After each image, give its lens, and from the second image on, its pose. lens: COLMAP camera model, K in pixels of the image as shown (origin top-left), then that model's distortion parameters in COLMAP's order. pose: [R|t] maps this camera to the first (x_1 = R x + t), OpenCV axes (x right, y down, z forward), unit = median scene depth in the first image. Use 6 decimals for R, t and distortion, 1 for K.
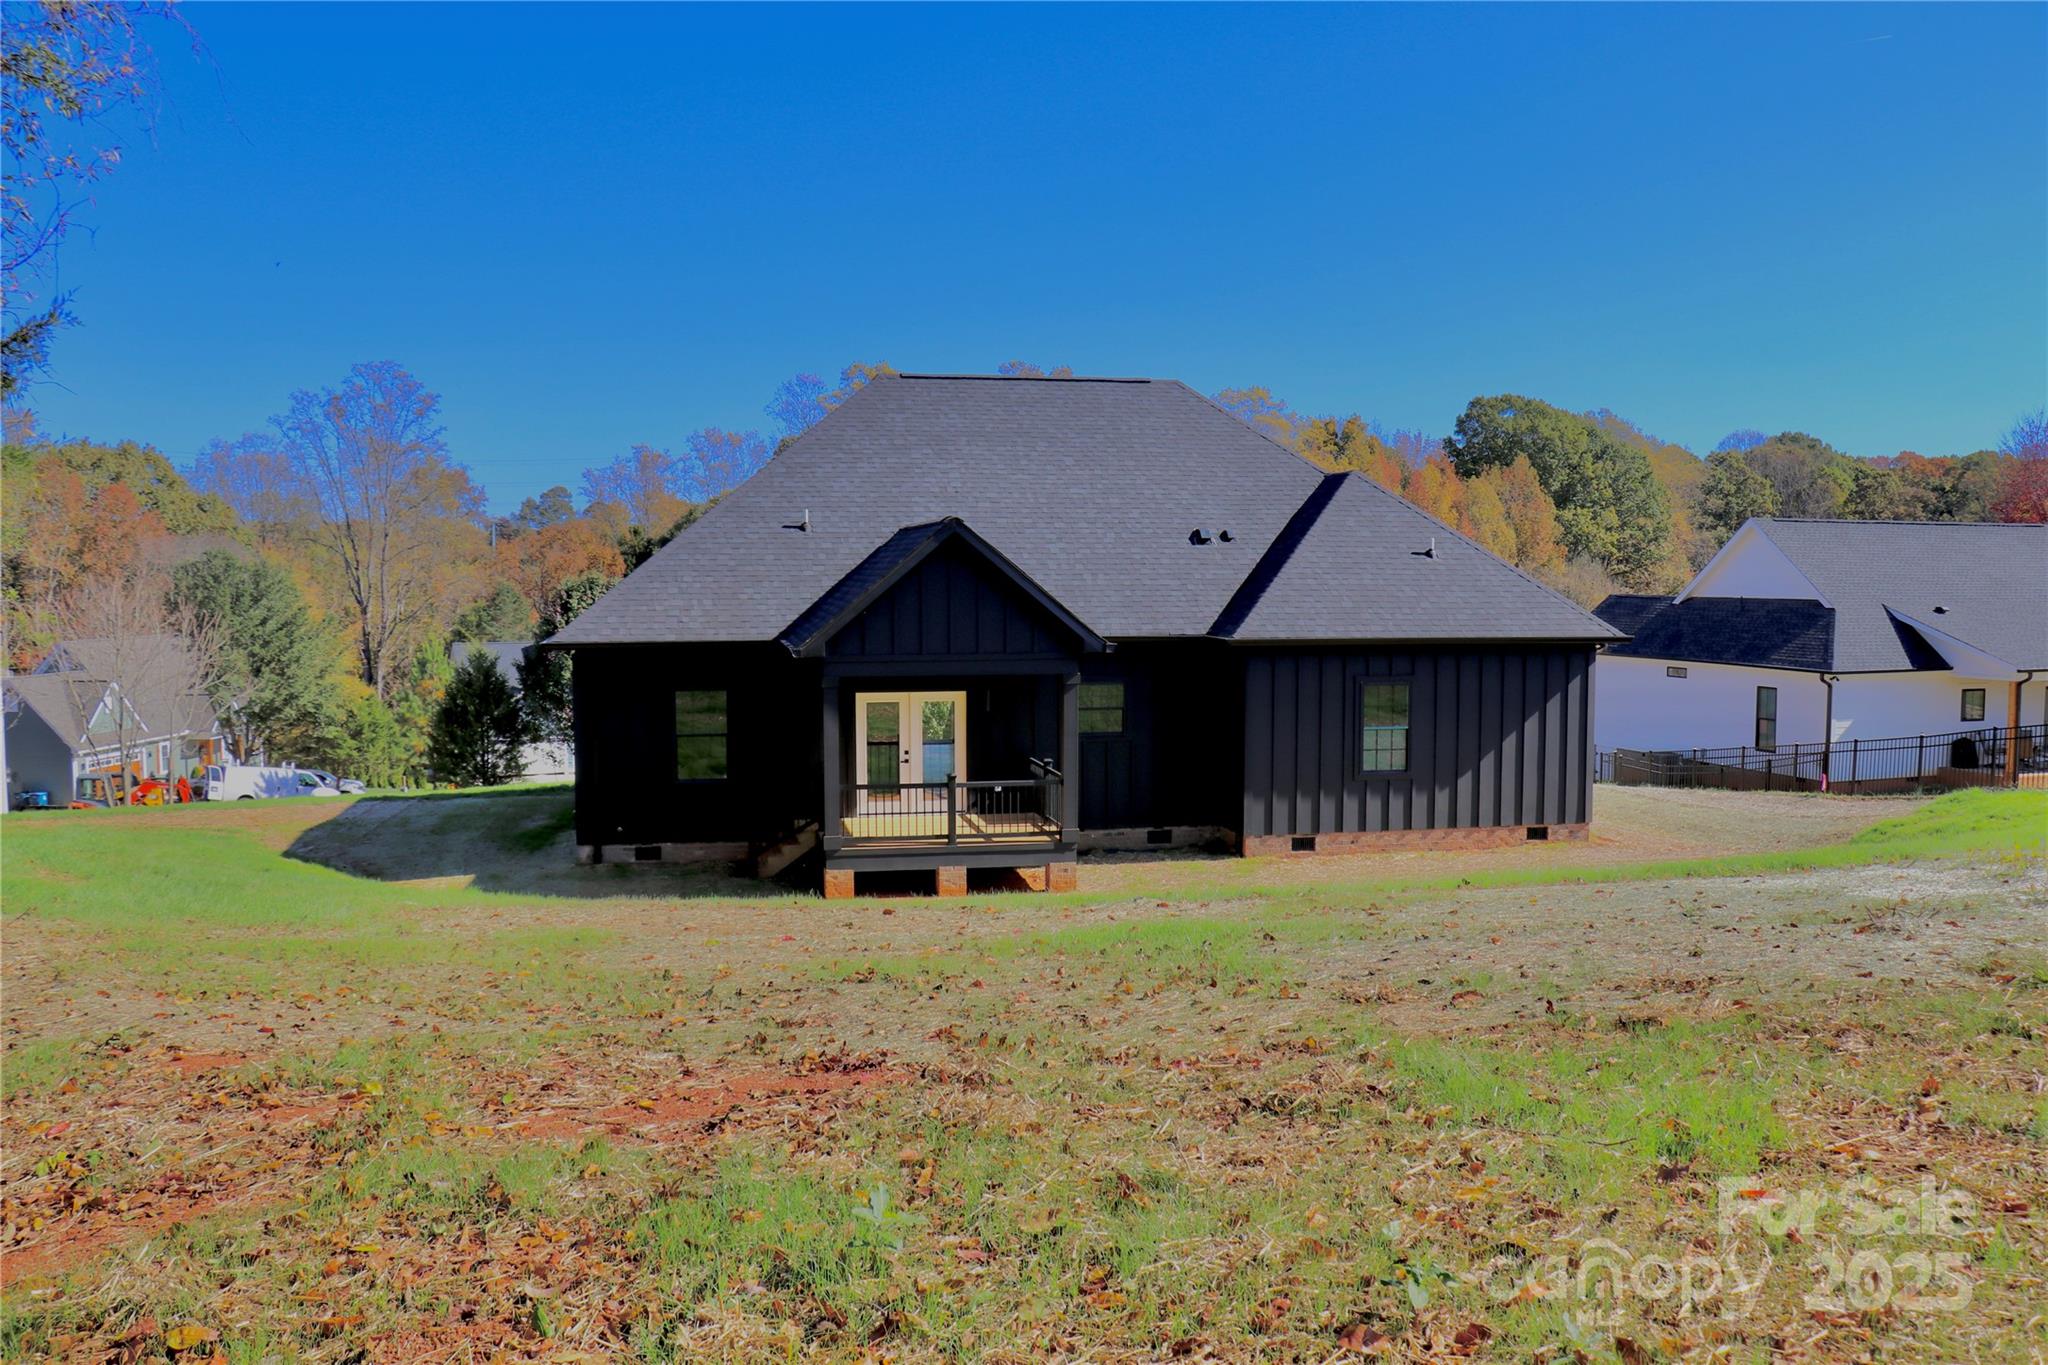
lens RADIAL K [[1657.2, 0, 1030.6], [0, 1657.2, 715.5], [0, 0, 1]] dist [-0.165438, 0.138396]
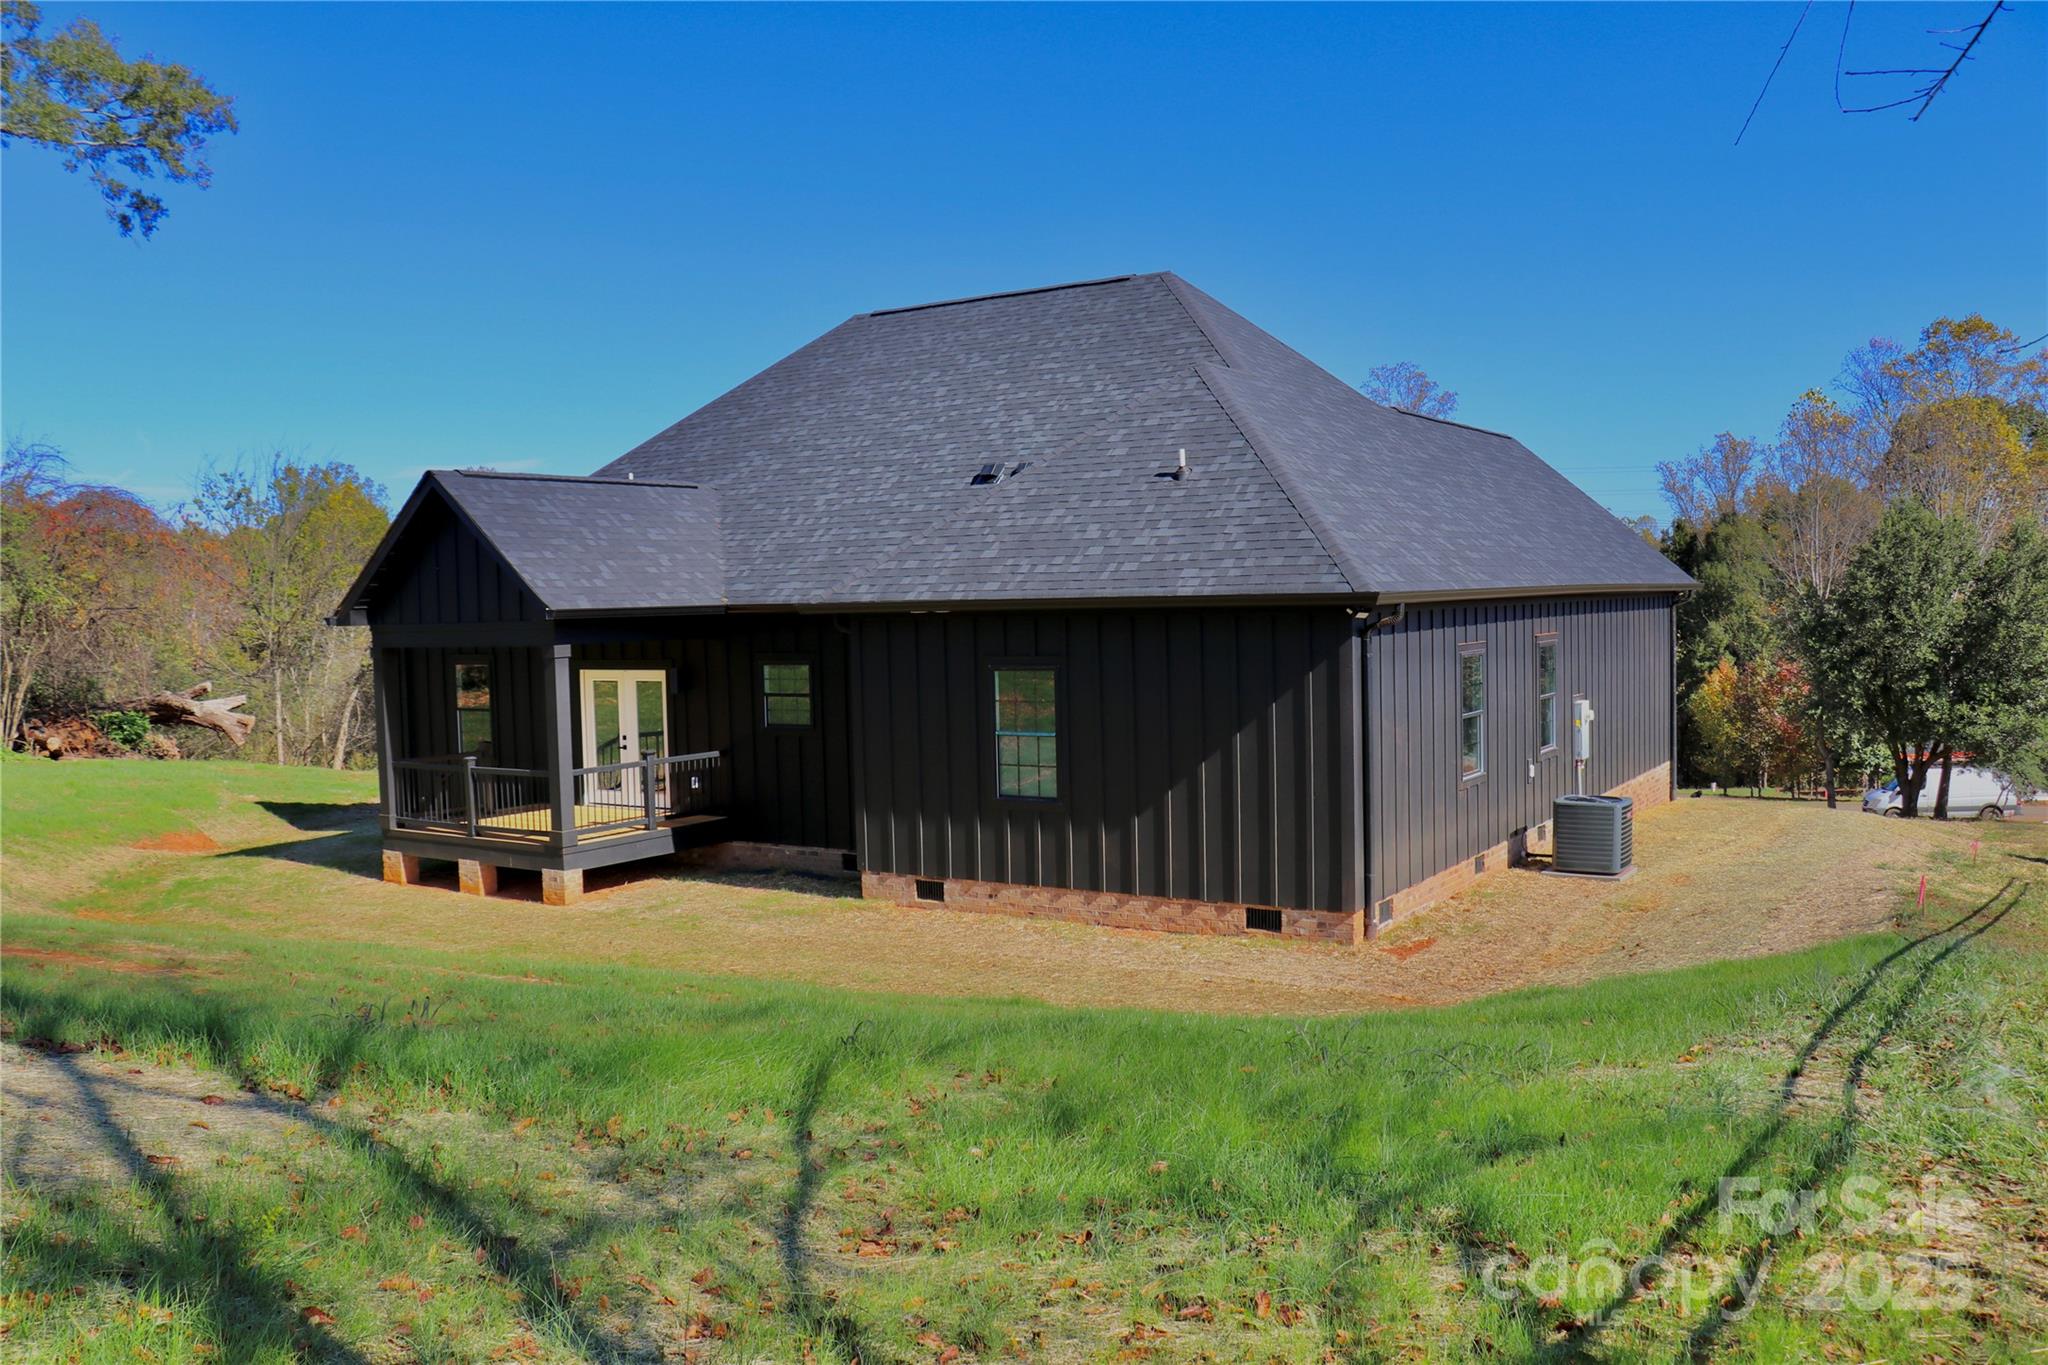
lens RADIAL K [[1657.2, 0, 1030.6], [0, 1657.2, 715.5], [0, 0, 1]] dist [-0.165438, 0.138396]
pose [[0.720350, 0.034824, -0.692736, 0.674264], [-0.038491, 0.999207, 0.010206, -0.006903], [0.692542, 0.019312, 0.721119, 0.496186]]
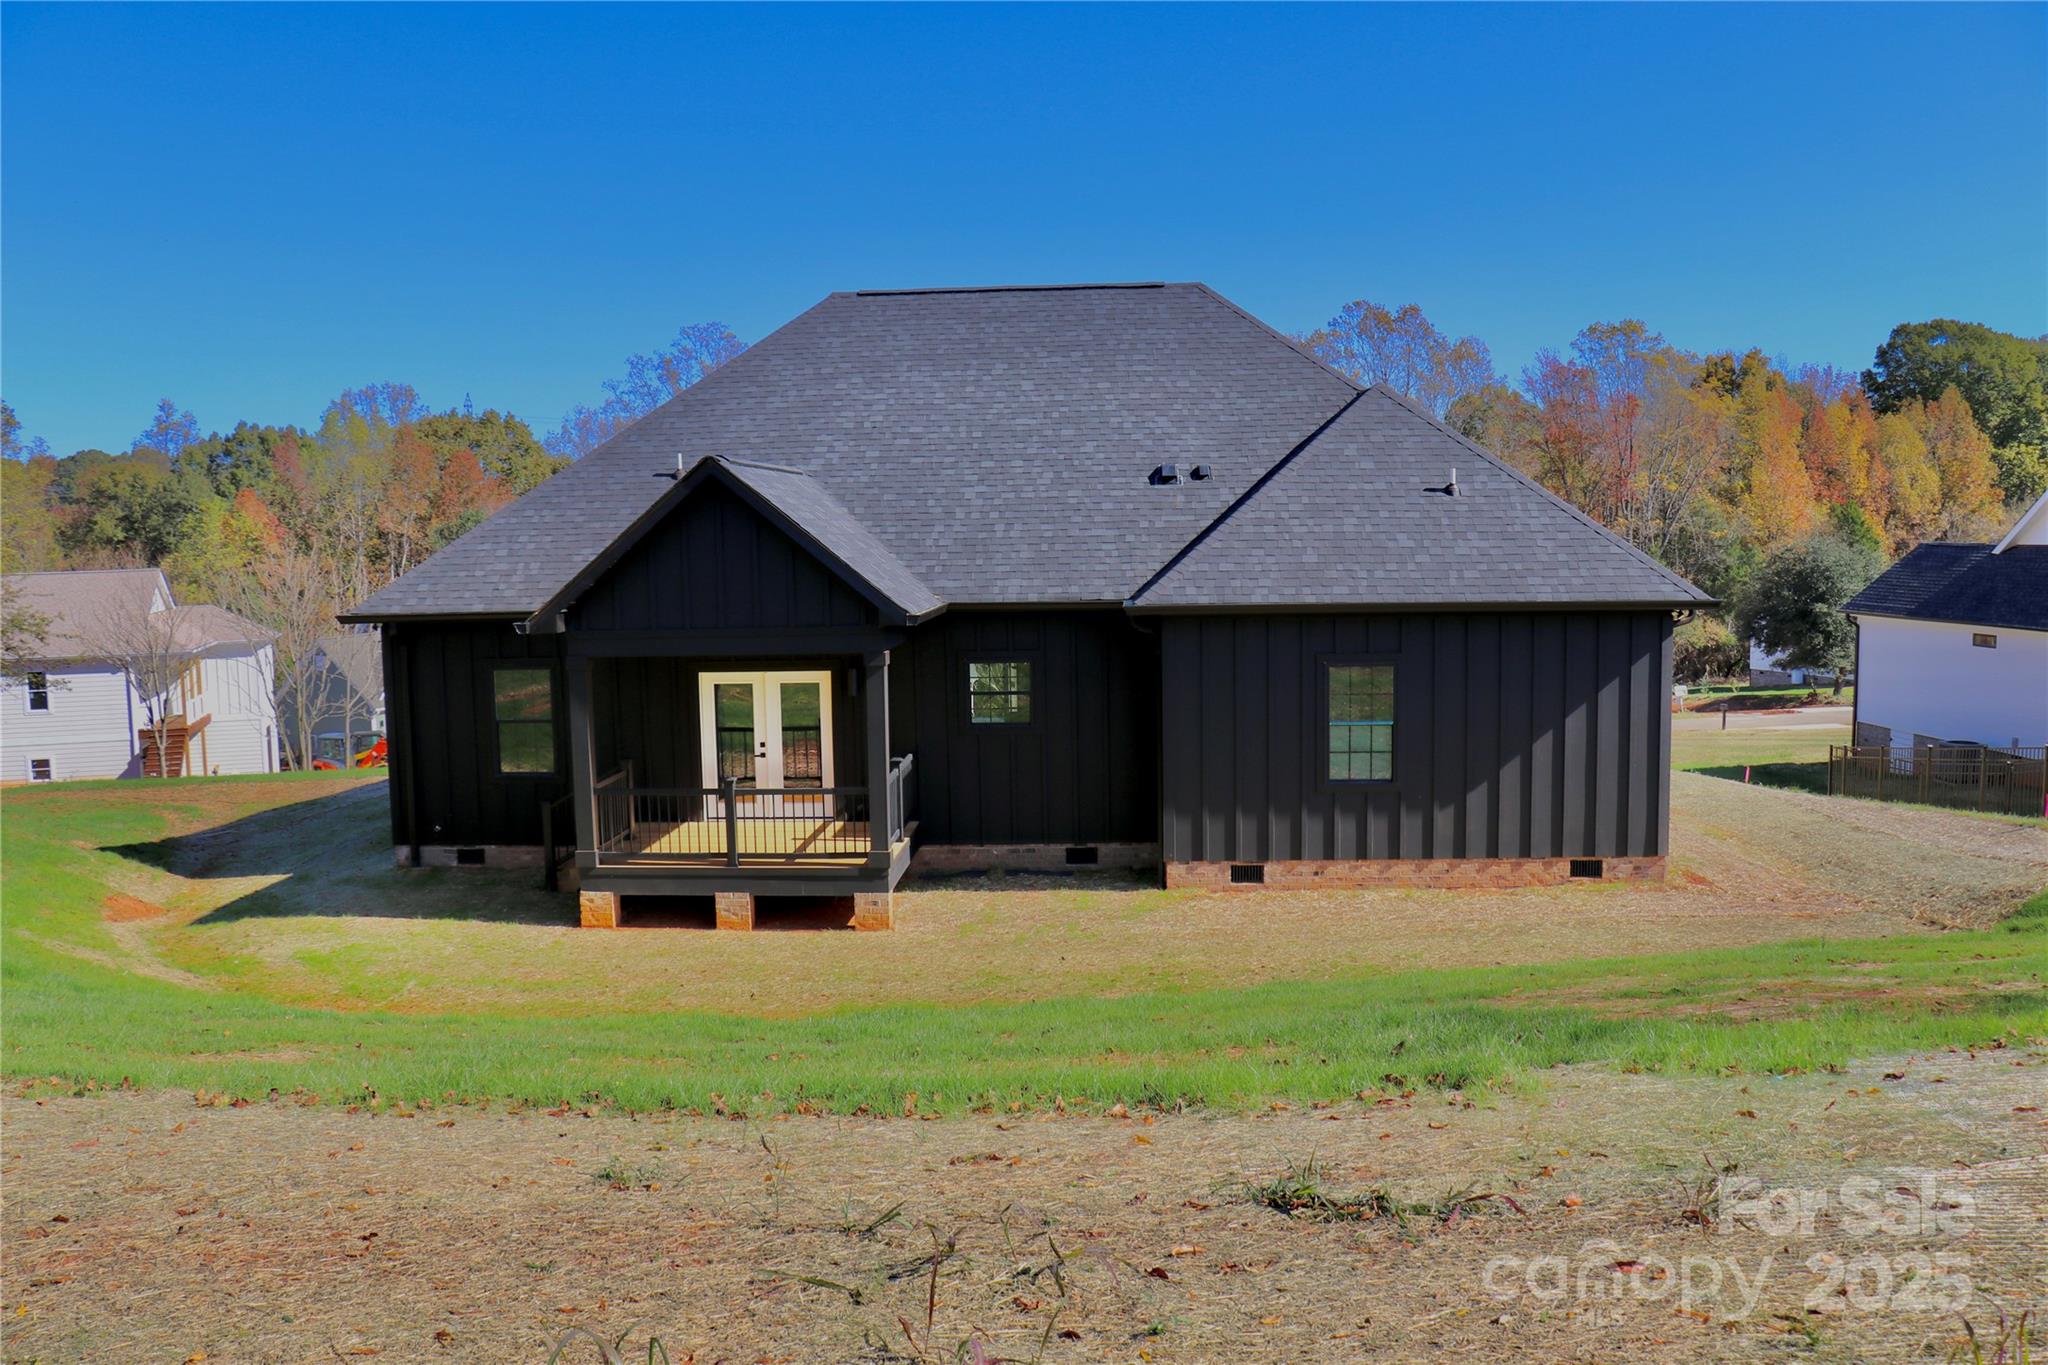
lens RADIAL K [[1657.2, 0, 1030.6], [0, 1657.2, 715.5], [0, 0, 1]] dist [-0.165438, 0.138396]
pose [[0.967567, 0.013444, -0.252255, 0.253277], [-0.006540, 0.999581, 0.028188, -0.015808], [0.252528, -0.025624, 0.967250, 0.230872]]
